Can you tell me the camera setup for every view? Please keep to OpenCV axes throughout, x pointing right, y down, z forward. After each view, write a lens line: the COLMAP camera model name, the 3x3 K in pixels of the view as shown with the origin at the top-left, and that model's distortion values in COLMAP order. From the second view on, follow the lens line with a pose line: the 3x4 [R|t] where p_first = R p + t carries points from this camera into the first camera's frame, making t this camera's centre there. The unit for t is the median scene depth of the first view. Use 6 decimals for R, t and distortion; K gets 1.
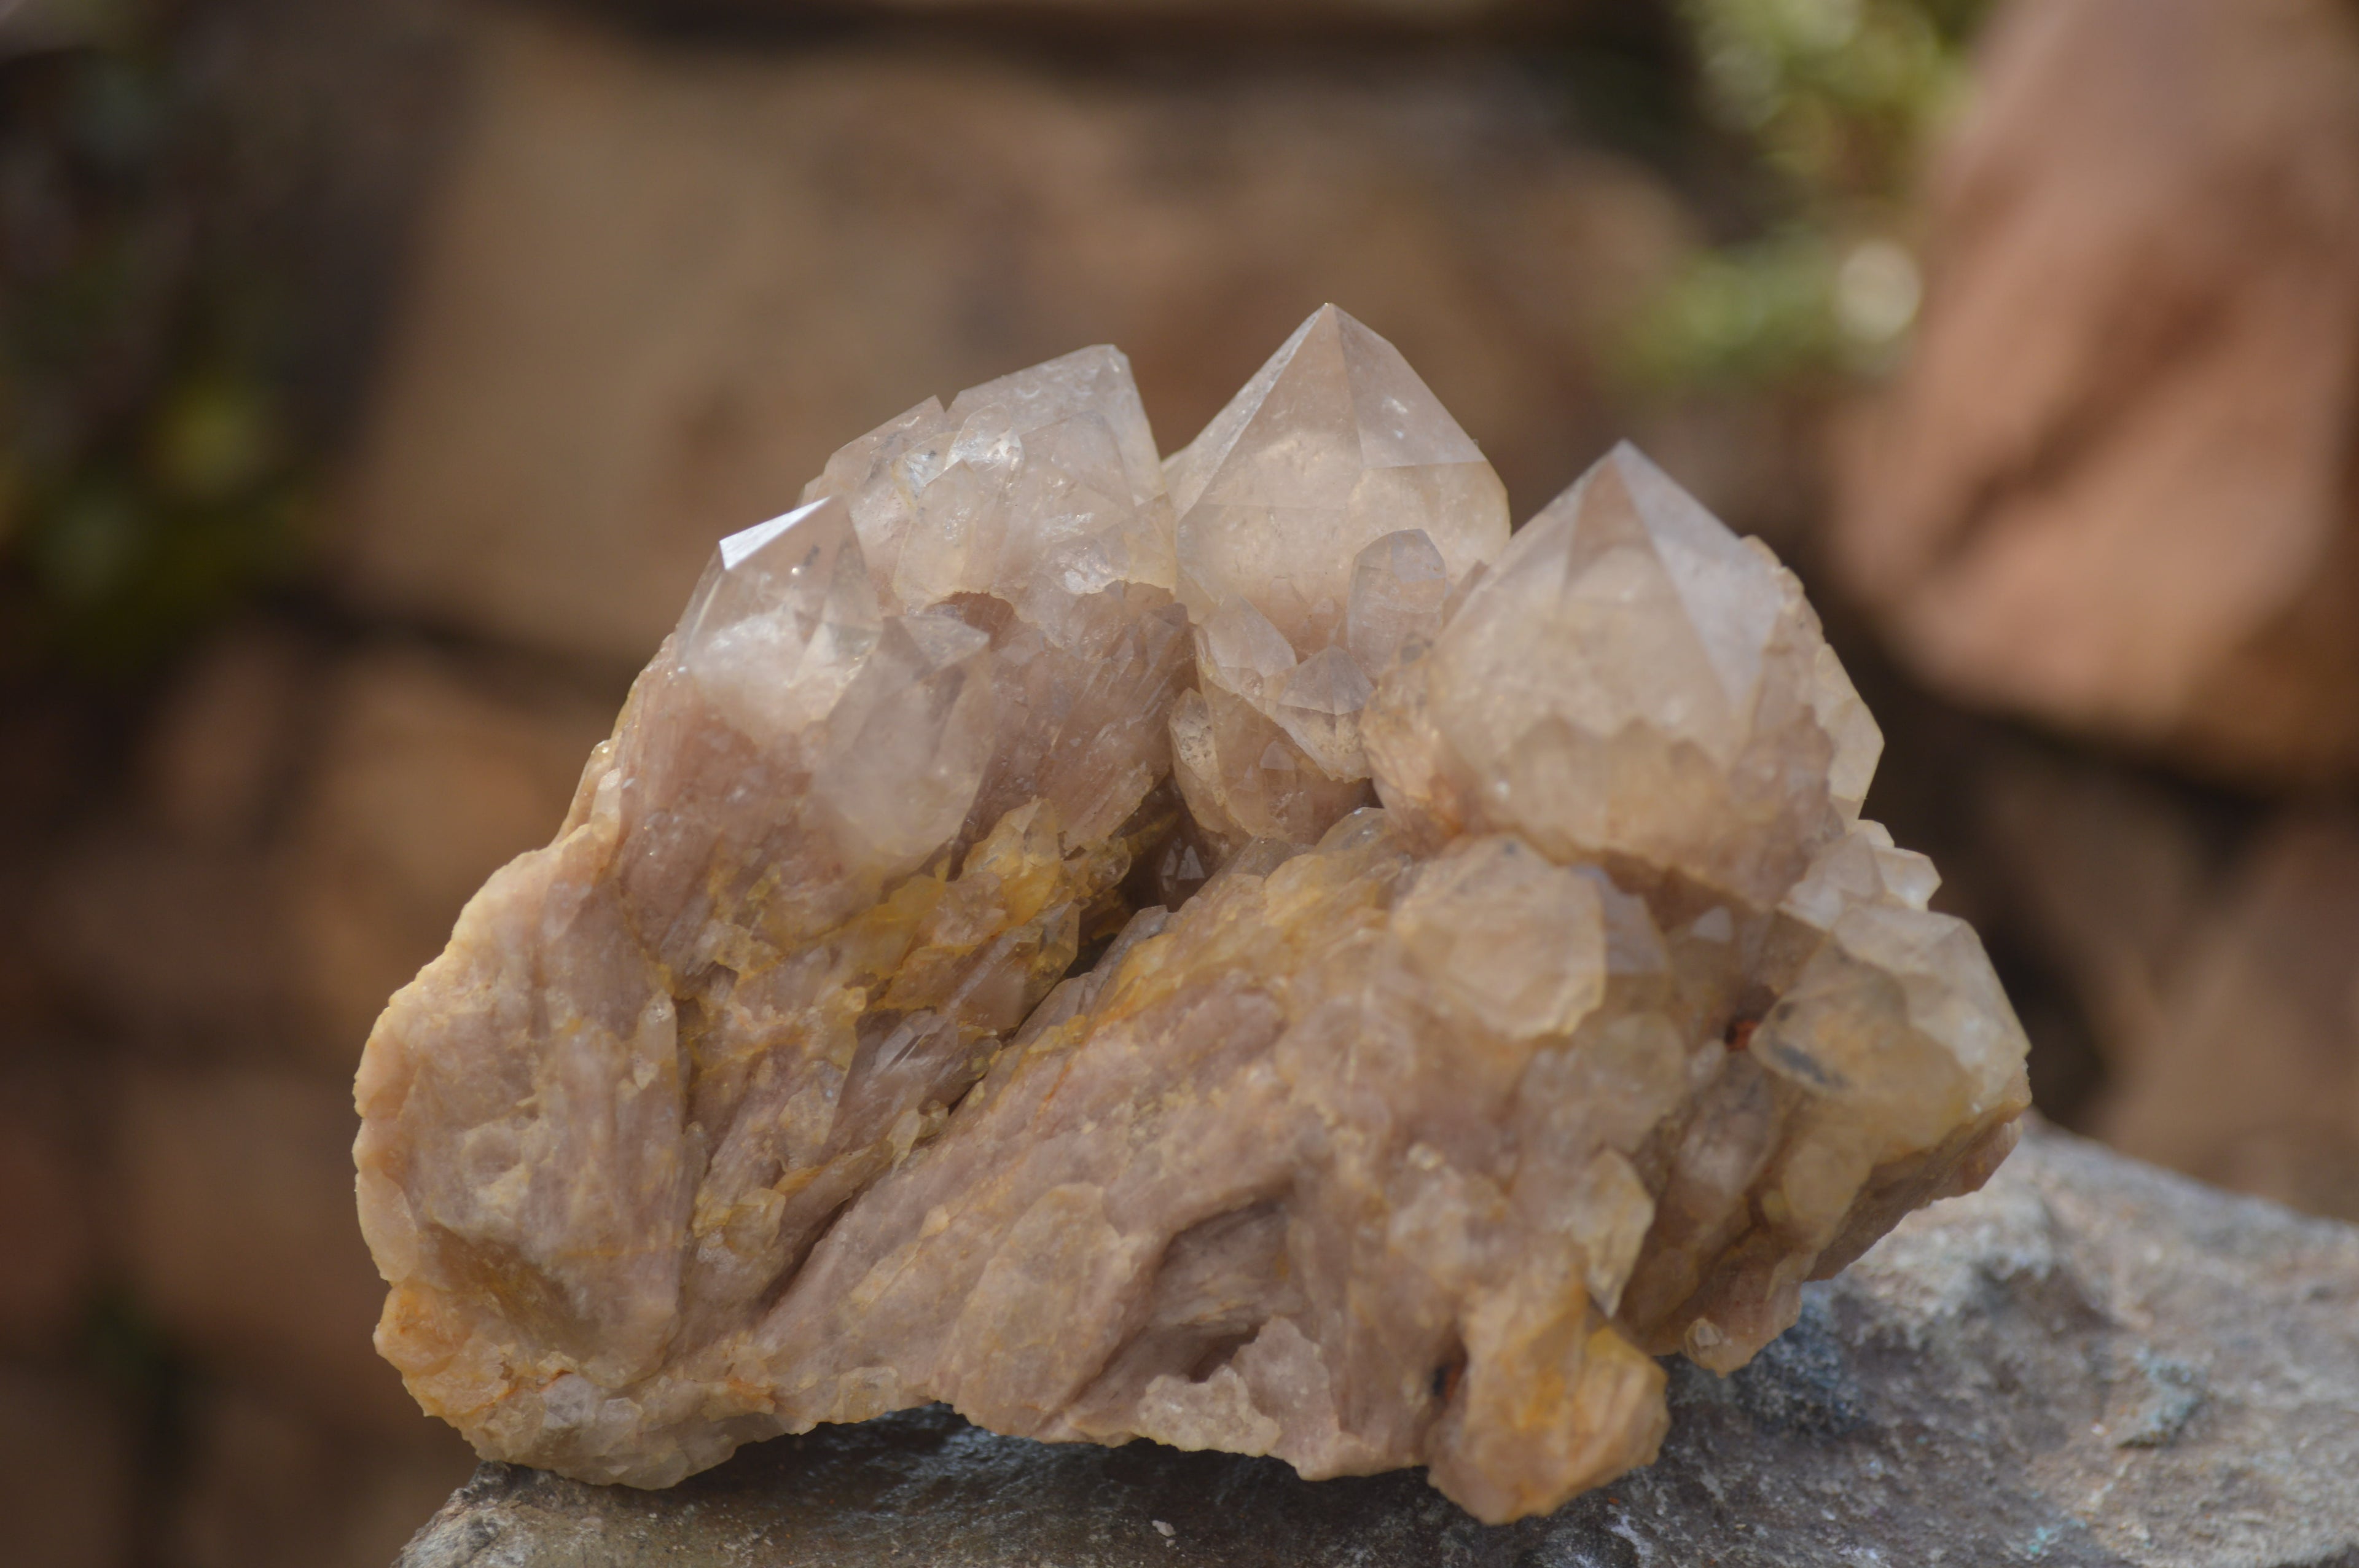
lens RADIAL K [[1505.6, 0, 1176.8], [0, 1505.6, 655.4], [0, 0, 1]] dist [-0.003196, -0.000935]
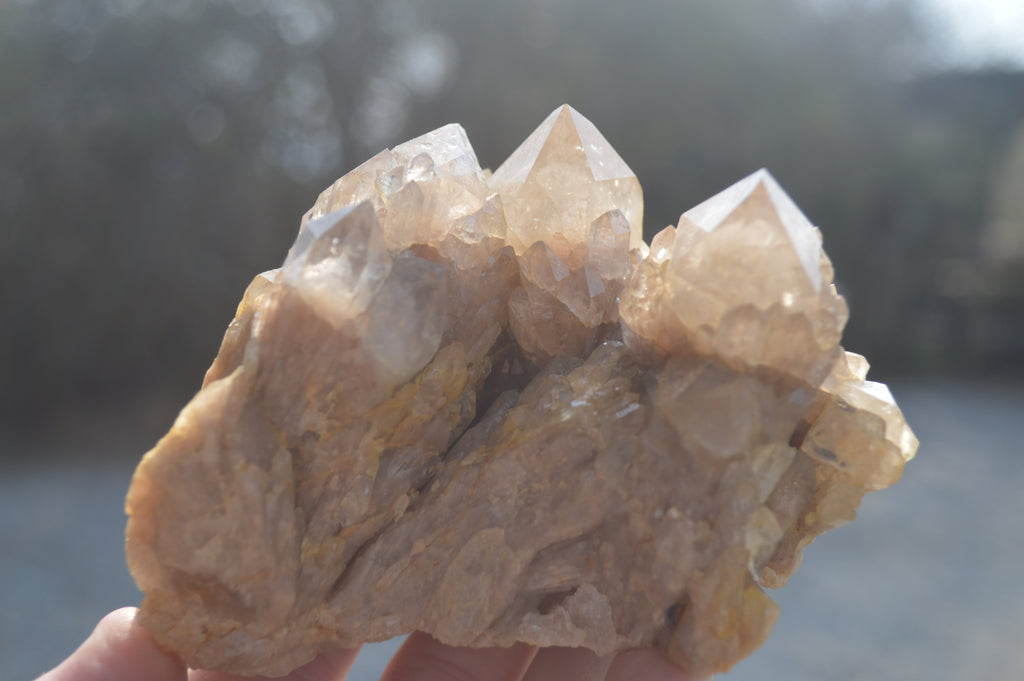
lens RADIAL K [[653.6, 0, 510.8], [0, 653.6, 284.7], [0, 0, 1]] dist [-0.003196, -0.000935]
pose [[0.995498, -0.026684, 0.090949, -0.108950], [0.023219, 0.998971, 0.038947, -0.020490], [-0.091895, -0.036660, 0.995094, 0.103752]]
